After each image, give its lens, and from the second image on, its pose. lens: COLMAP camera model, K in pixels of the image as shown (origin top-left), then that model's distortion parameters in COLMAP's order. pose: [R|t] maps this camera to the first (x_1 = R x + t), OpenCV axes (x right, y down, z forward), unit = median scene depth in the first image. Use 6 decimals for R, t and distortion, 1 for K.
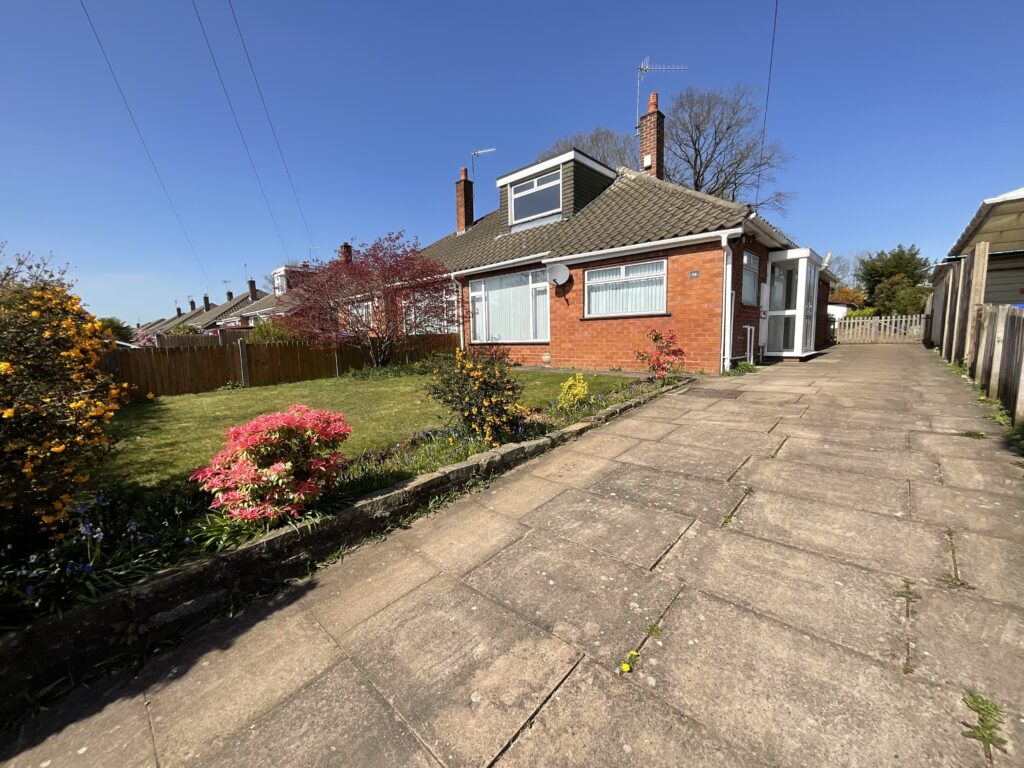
lens RADIAL K [[411.6, 0, 512.0], [0, 411.6, 384.0], [0, 0, 1]] dist [0.001521, 0.000235]
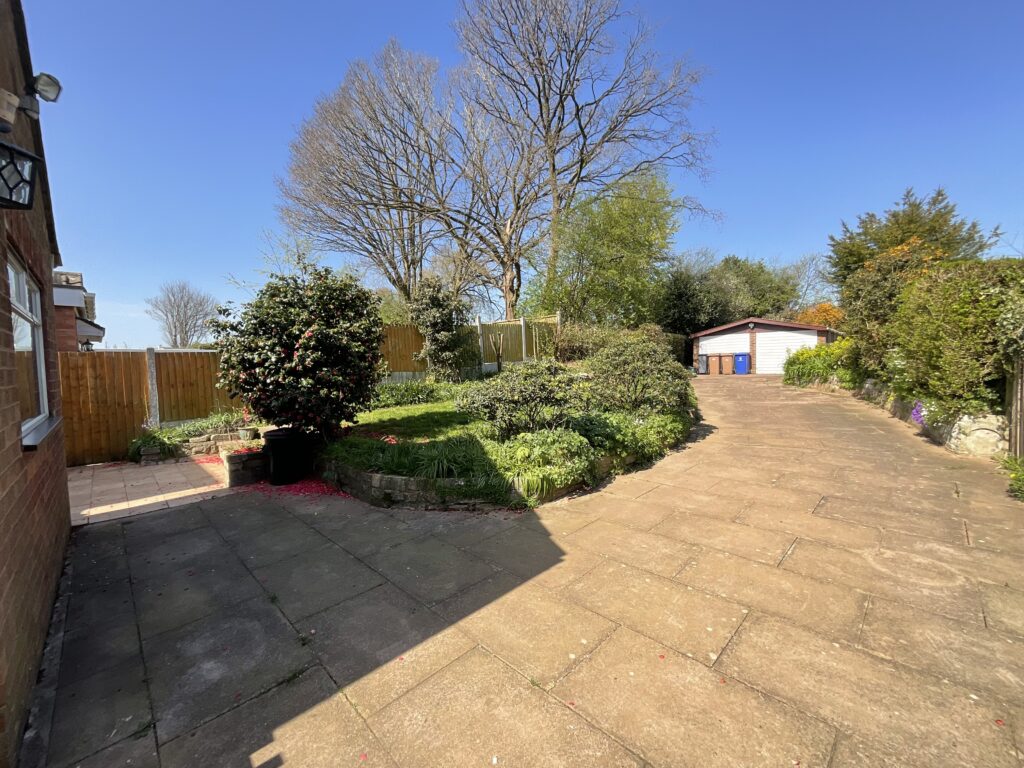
lens RADIAL K [[411.6, 0, 512.0], [0, 411.6, 384.0], [0, 0, 1]] dist [0.001521, 0.000235]
pose [[0.999110, -0.013416, -0.040000, 0.551168], [0.010534, 0.997391, -0.071419, -0.113423], [0.040854, 0.070934, 0.996644, 0.577465]]
